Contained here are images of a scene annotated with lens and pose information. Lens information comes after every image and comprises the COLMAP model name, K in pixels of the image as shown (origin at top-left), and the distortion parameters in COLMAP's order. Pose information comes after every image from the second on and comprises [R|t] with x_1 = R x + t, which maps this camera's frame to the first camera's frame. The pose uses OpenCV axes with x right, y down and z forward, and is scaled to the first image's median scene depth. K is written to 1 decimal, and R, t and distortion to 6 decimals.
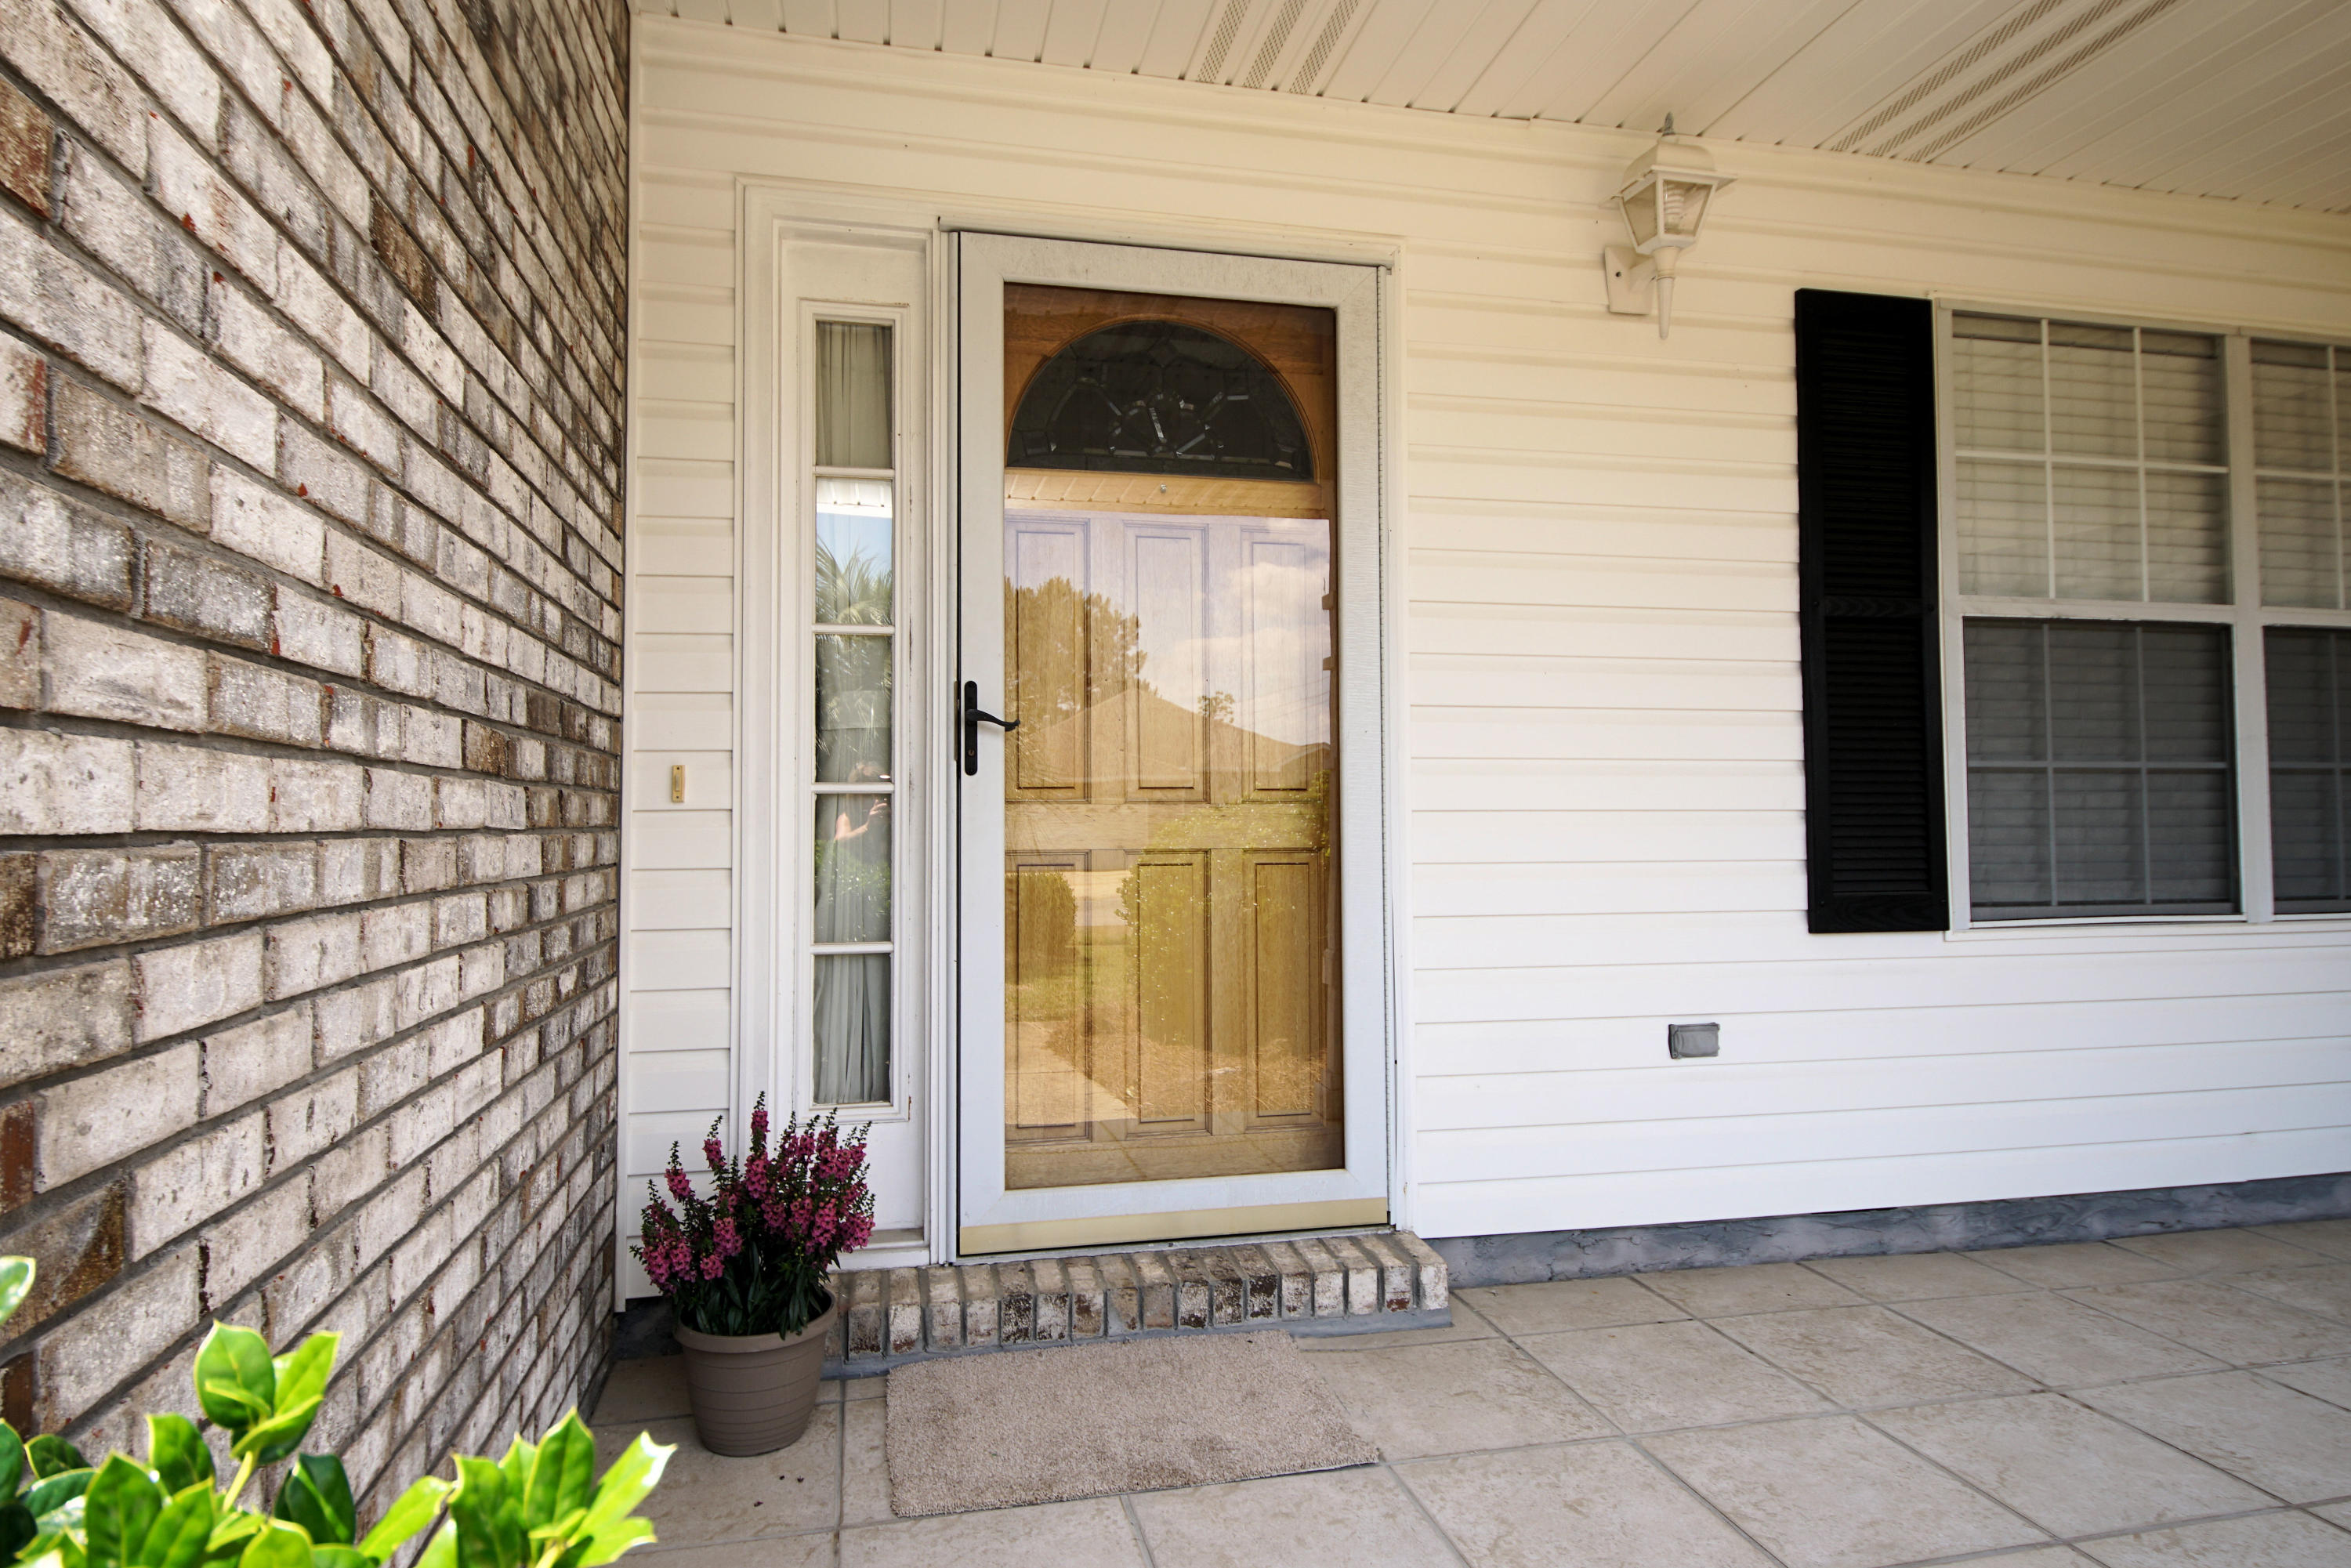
lens RADIAL K [[1336.9, 0, 1159.2], [0, 1336.9, 767.8], [0, 0, 1]] dist [0.045899, -0.044712]
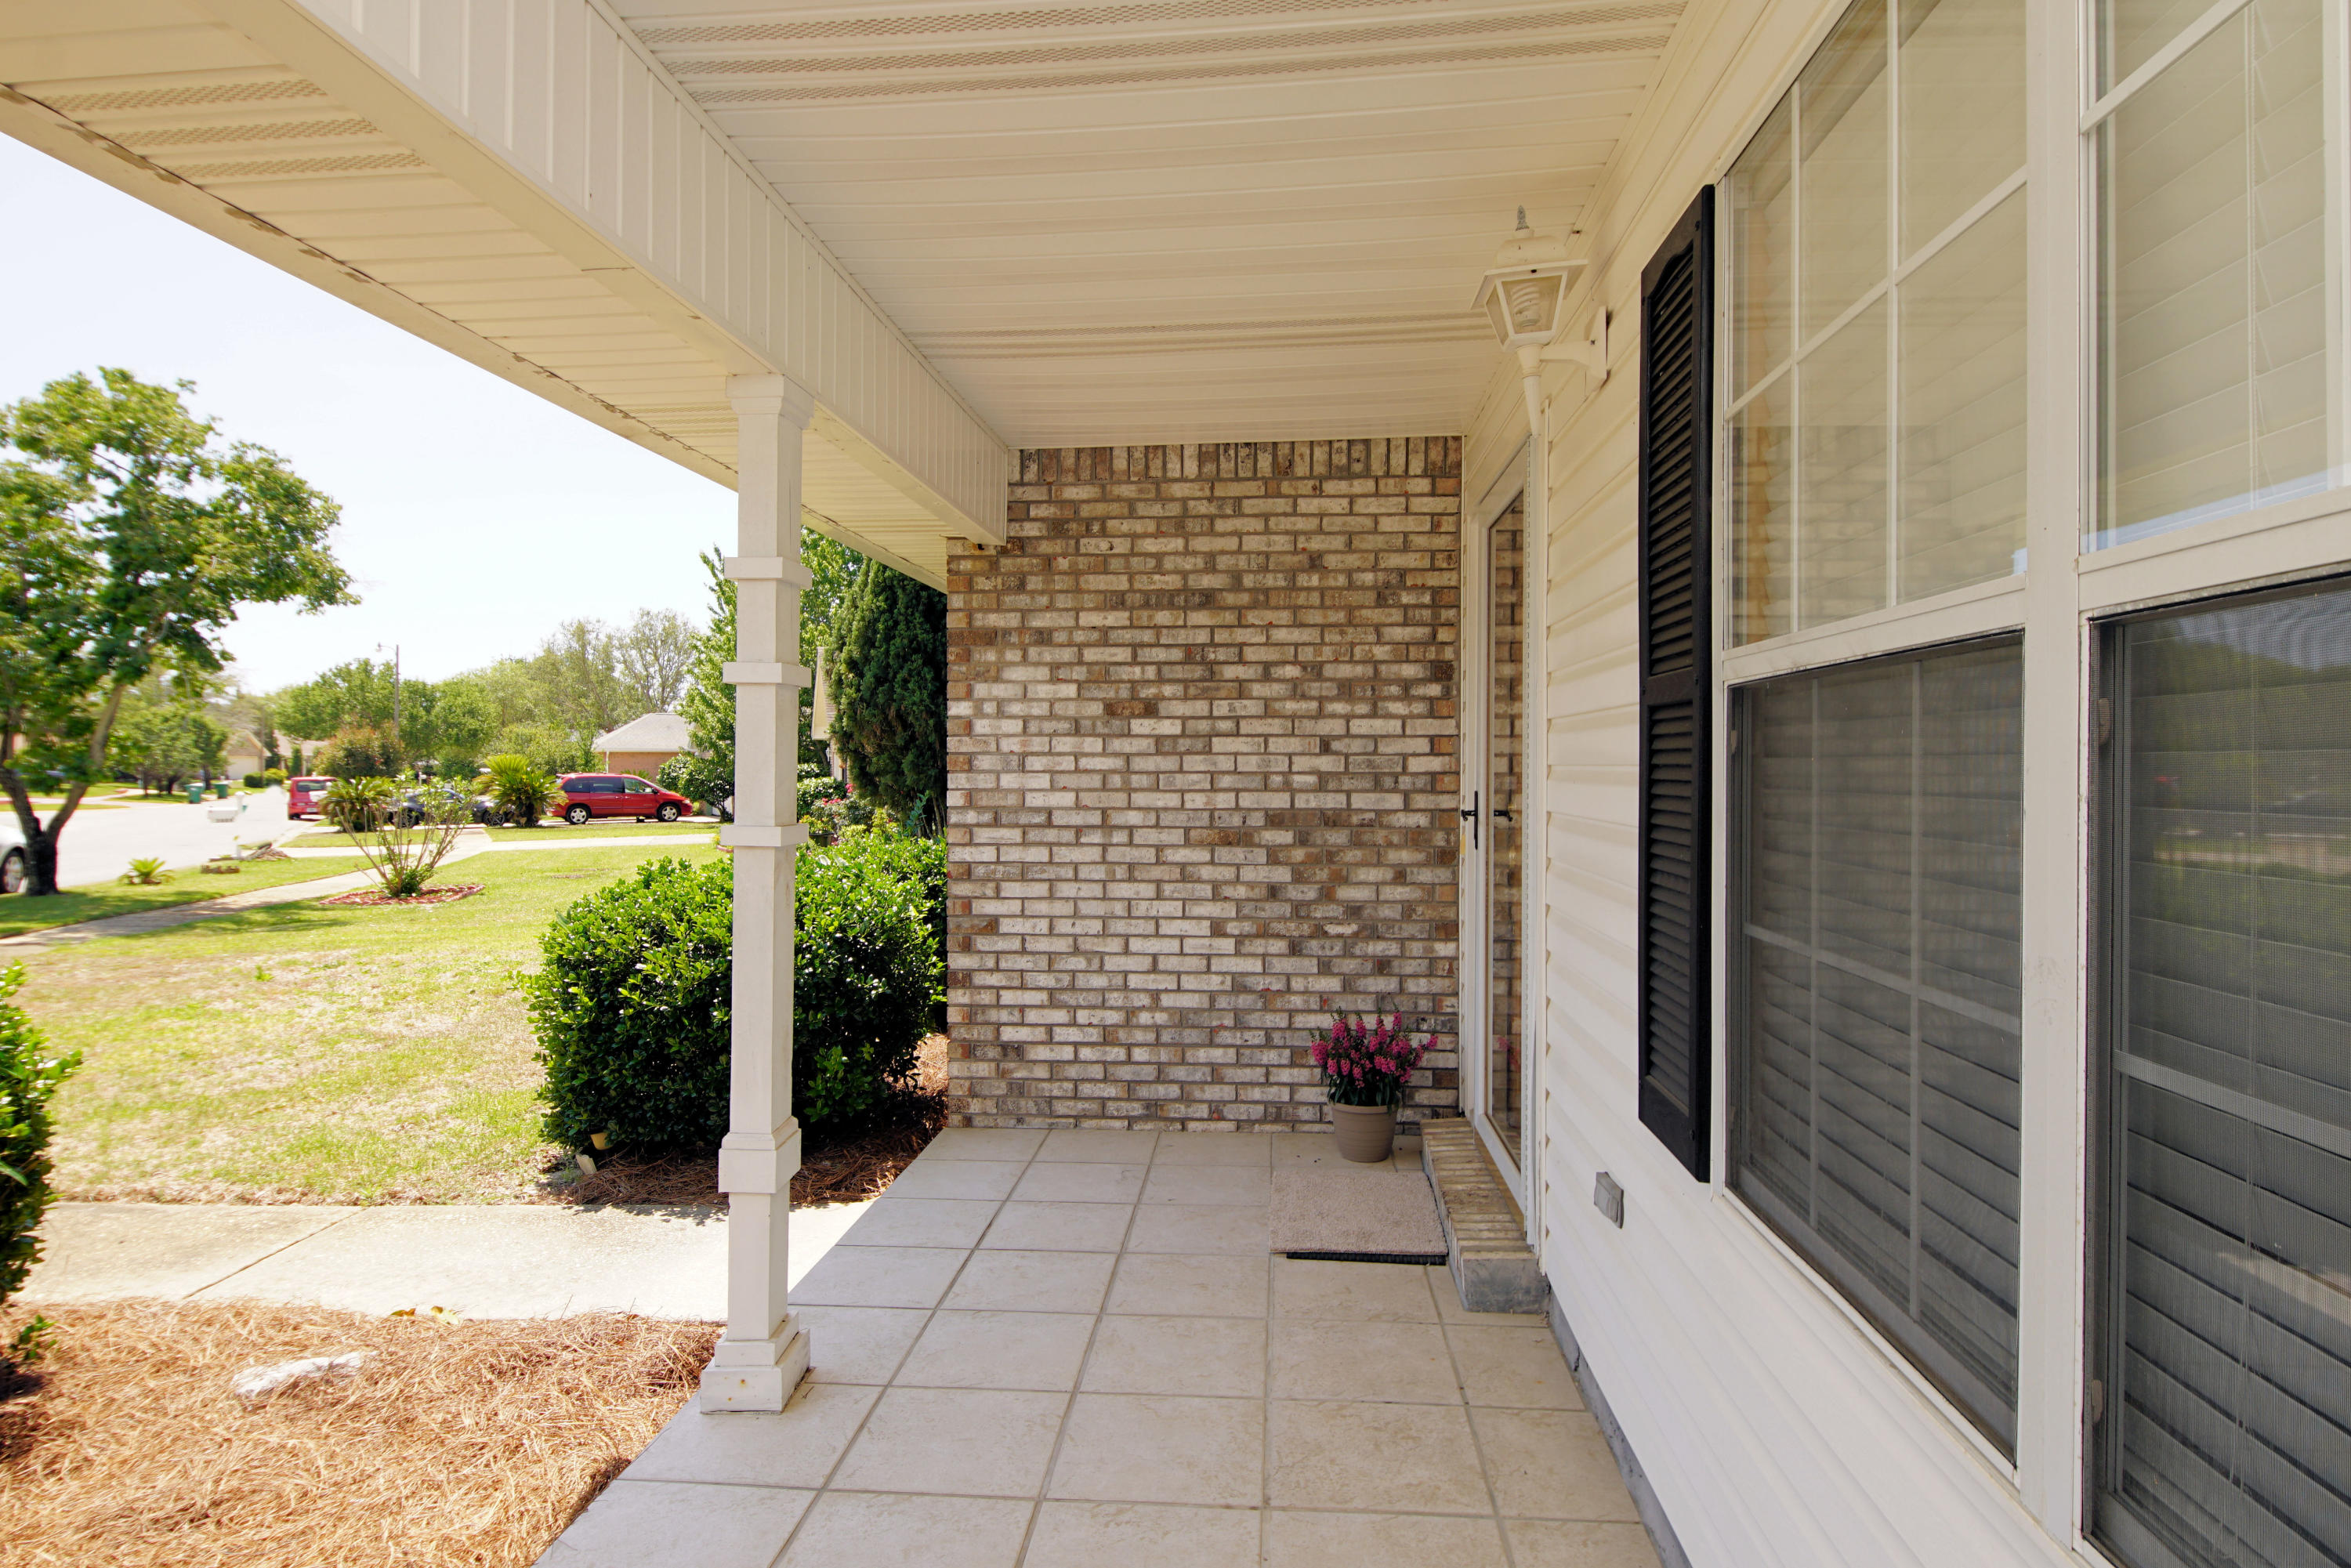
lens RADIAL K [[1336.9, 0, 1159.2], [0, 1336.9, 767.8], [0, 0, 1]] dist [0.045899, -0.044712]
pose [[-0.310535, 0.007281, -0.950534, 1.257437], [0.046478, 0.998891, -0.007533, -0.083860], [0.949425, -0.046518, -0.310529, 0.952077]]
